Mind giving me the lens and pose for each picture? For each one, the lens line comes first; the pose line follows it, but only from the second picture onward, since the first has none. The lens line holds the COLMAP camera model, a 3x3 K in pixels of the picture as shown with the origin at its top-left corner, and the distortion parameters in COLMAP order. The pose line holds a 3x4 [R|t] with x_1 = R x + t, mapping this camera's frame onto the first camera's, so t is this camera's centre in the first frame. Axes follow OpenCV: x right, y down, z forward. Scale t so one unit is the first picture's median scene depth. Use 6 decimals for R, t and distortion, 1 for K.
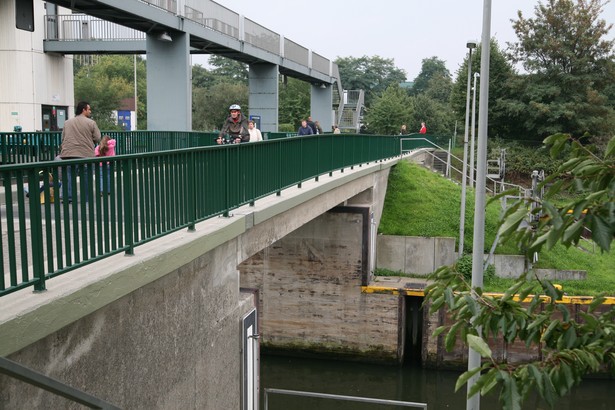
lens RADIAL K [[701.6, 0, 307.5], [0, 701.6, 205.0], [0, 0, 1]] dist [0.014852, 0.024818]
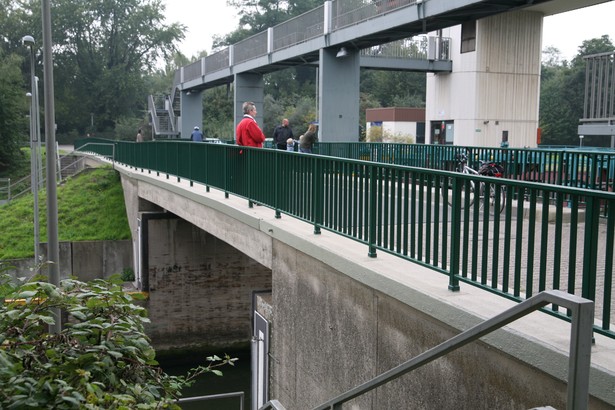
lens RADIAL K [[701.6, 0, 307.5], [0, 701.6, 205.0], [0, 0, 1]] dist [0.014852, 0.024818]
pose [[-0.834351, 0.029584, -0.550438, 0.309092], [-0.097882, 0.974739, 0.200757, -0.149387], [0.542473, 0.221380, -0.810379, 1.259959]]
